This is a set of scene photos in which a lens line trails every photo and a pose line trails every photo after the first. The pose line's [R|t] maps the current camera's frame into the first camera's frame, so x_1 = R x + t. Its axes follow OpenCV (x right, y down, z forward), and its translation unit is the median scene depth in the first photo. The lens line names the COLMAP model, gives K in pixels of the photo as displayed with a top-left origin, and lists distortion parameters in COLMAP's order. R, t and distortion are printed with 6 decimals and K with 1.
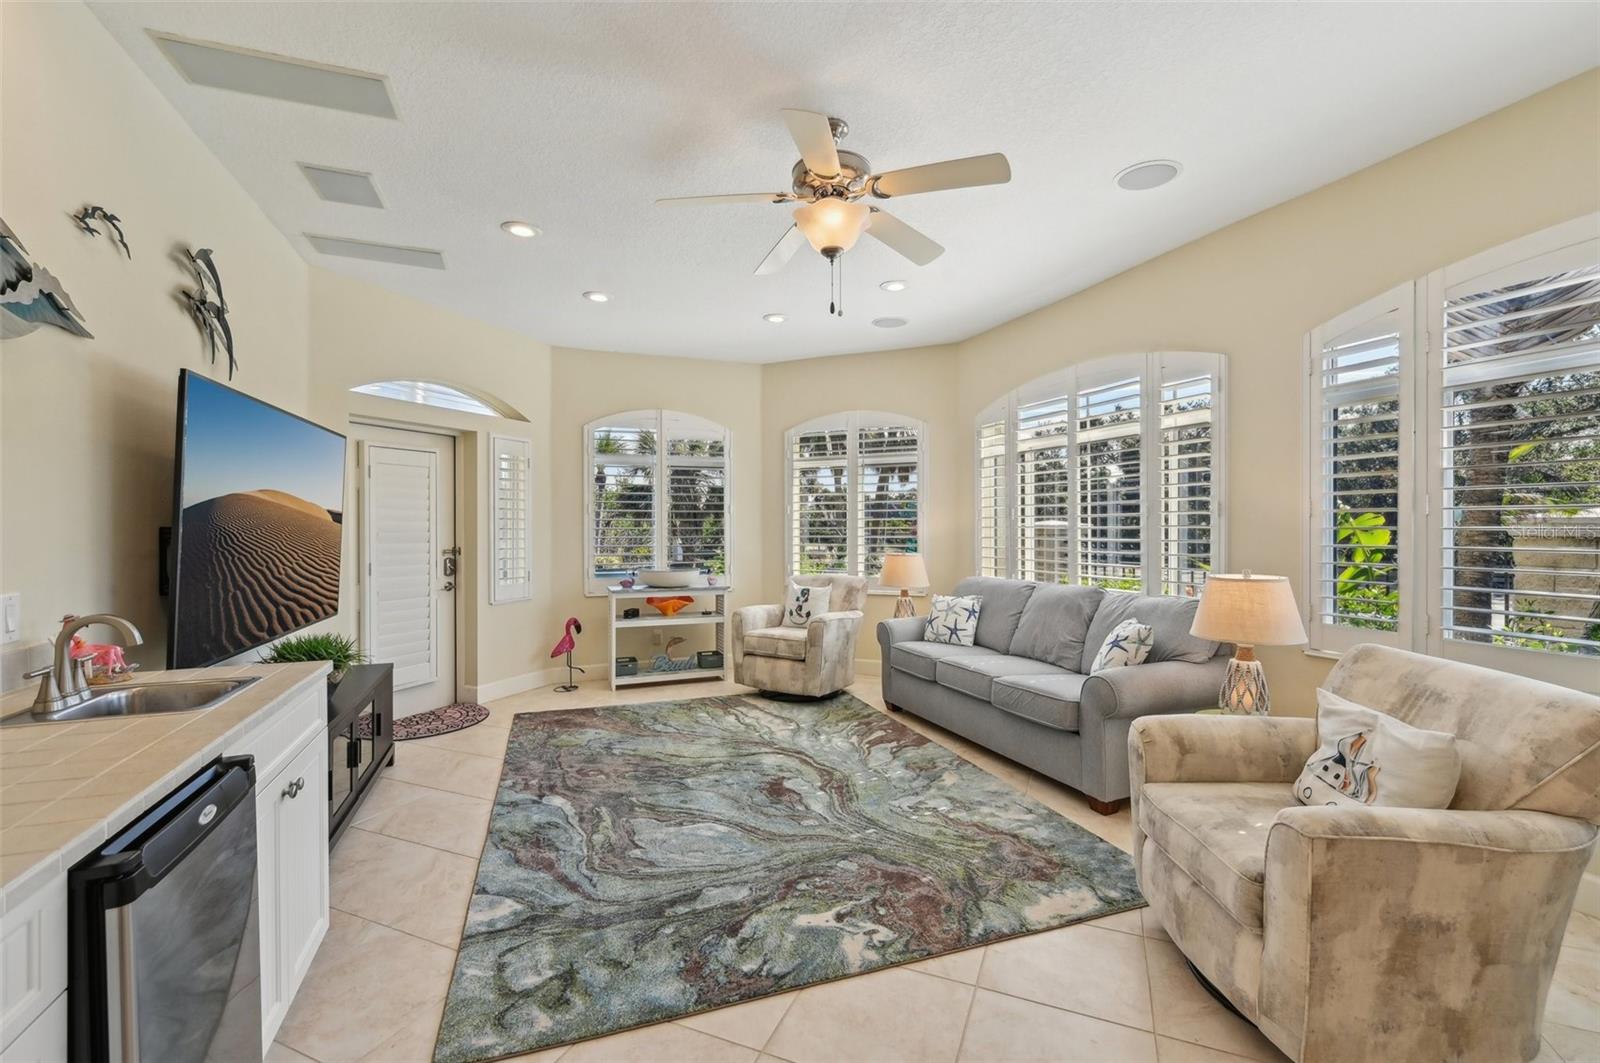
lens RADIAL K [[684.9, 0, 798.6], [0, 684.9, 530.3], [0, 0, 1]] dist [-0.001133, 0.000304]
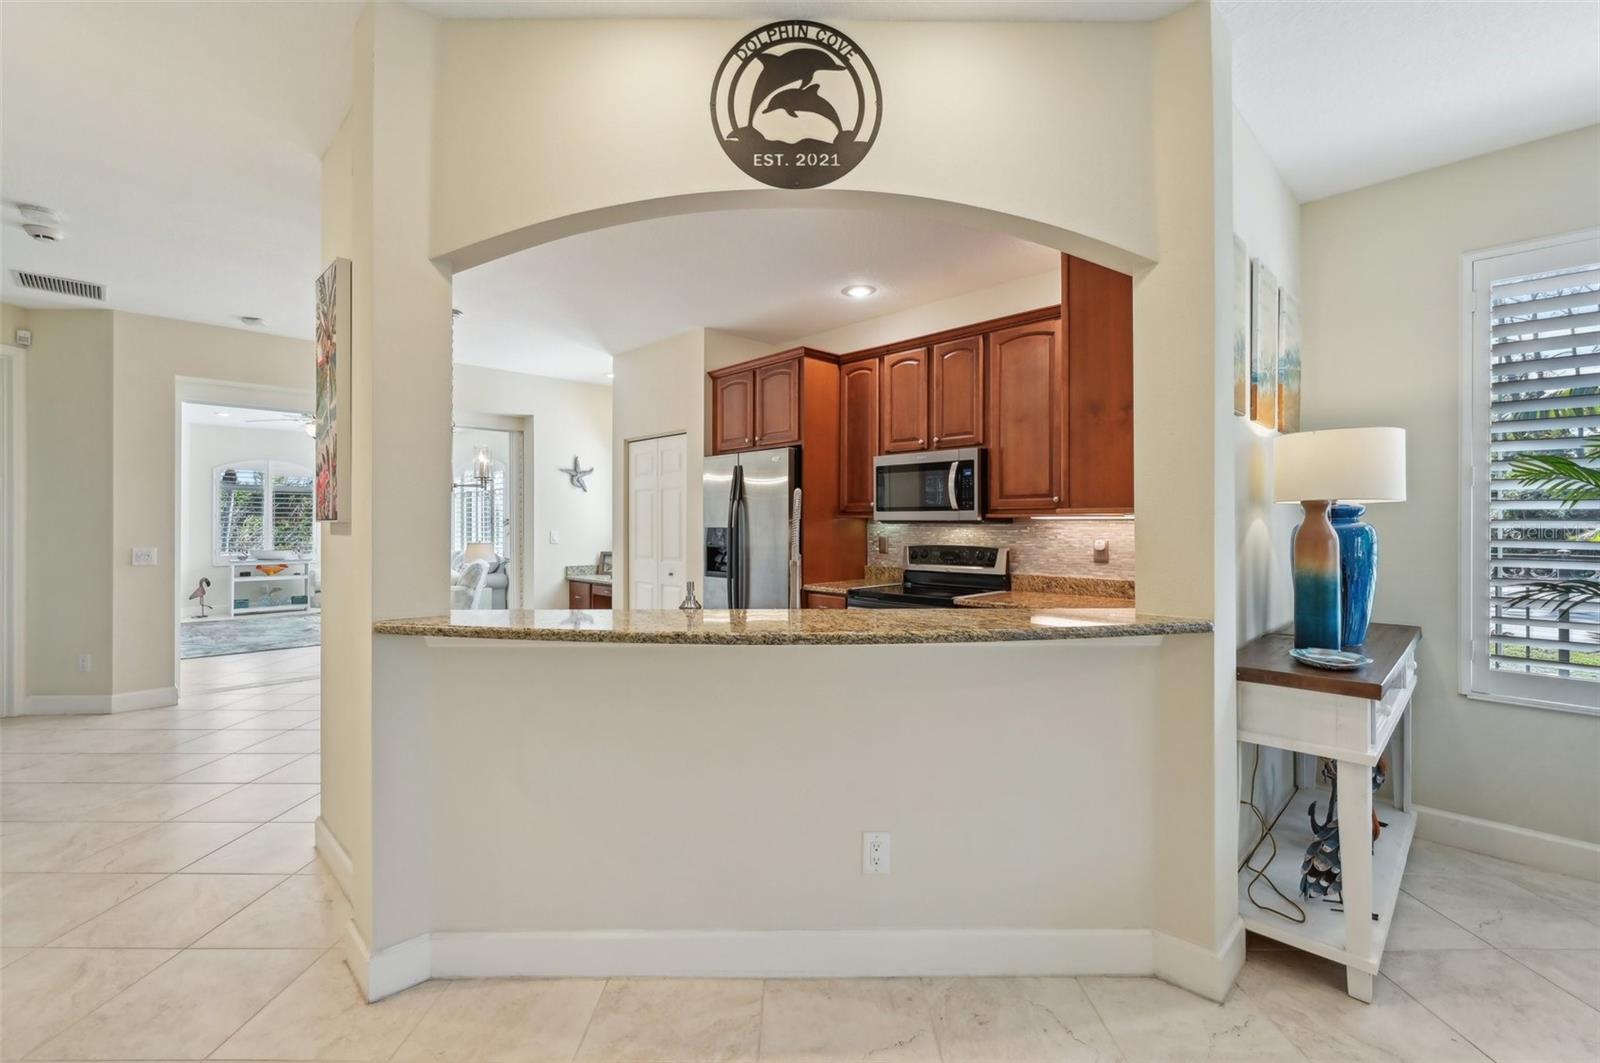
lens RADIAL K [[684.9, 0, 800.1], [0, 684.9, 522.8], [0, 0, 1]] dist [-0.001133, 0.000304]
pose [[0.917264, 0.002445, 0.398273, 0.472657], [0.001134, 0.999961, -0.008751, 0.003593], [-0.398279, 0.008479, 0.917225, -1.545999]]
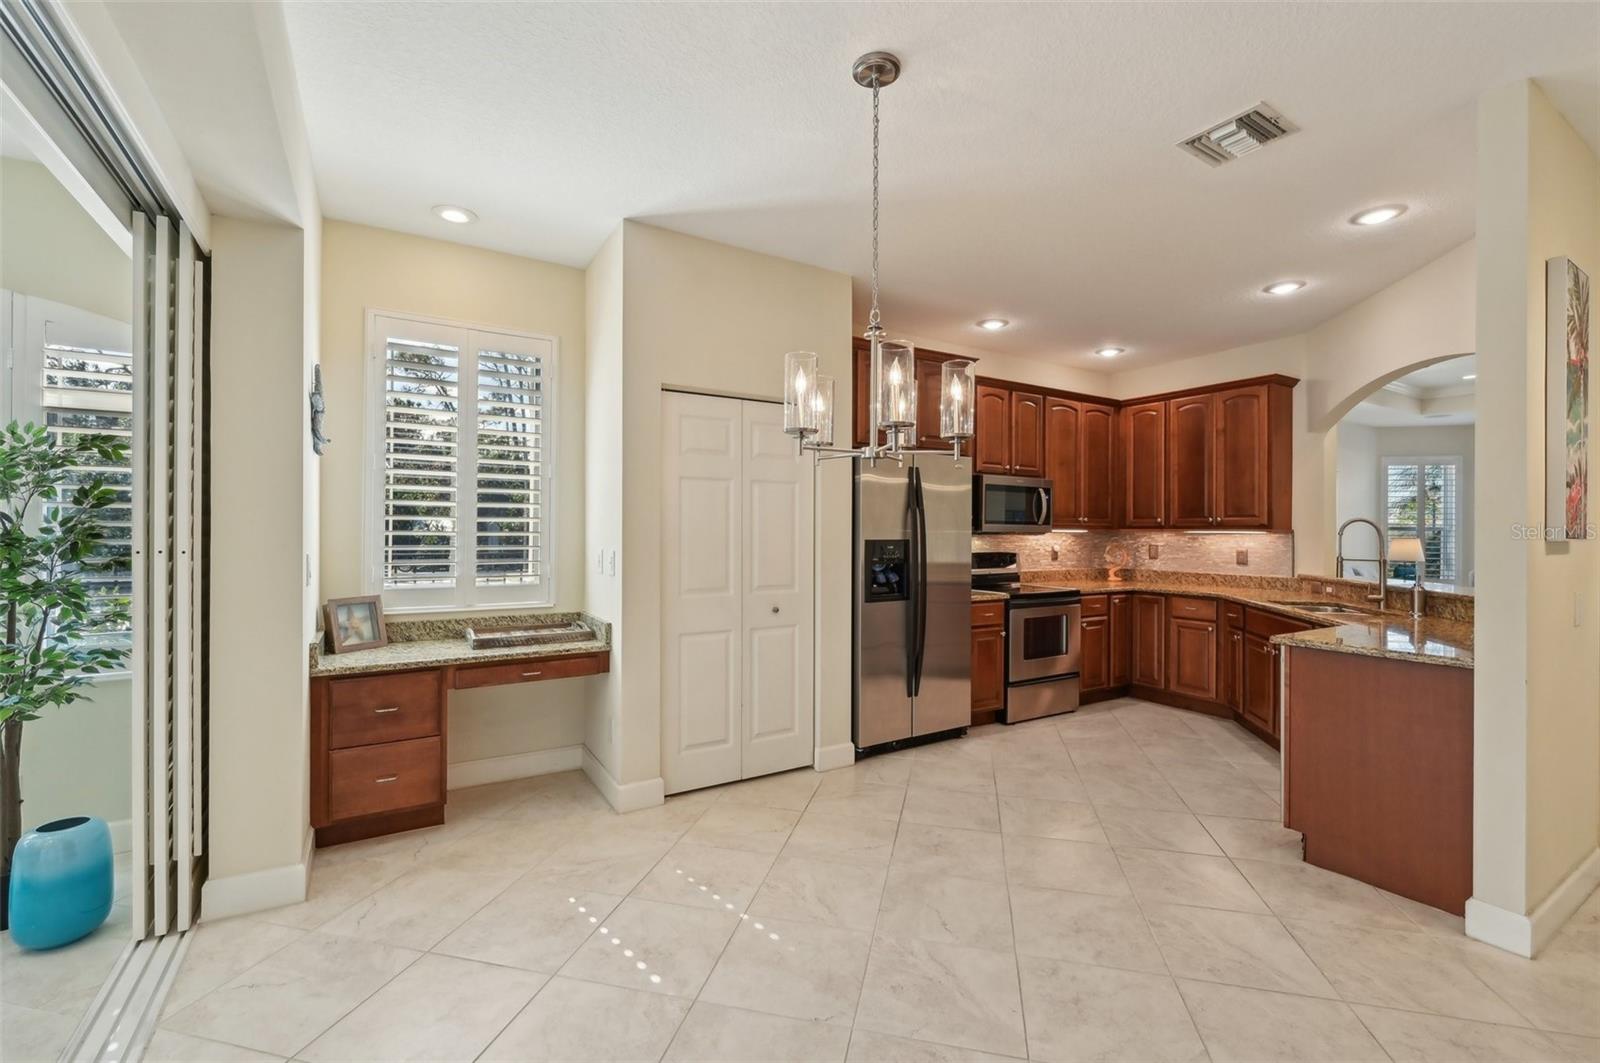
lens RADIAL K [[684.9, 0, 800.6], [0, 684.9, 530.0], [0, 0, 1]] dist [-0.001133, 0.000304]
pose [[-0.172355, 0.001020, 0.985034, -0.063142], [0.001552, 0.999999, -0.000764, -0.011051], [-0.985034, 0.001397, -0.172356, -0.225017]]
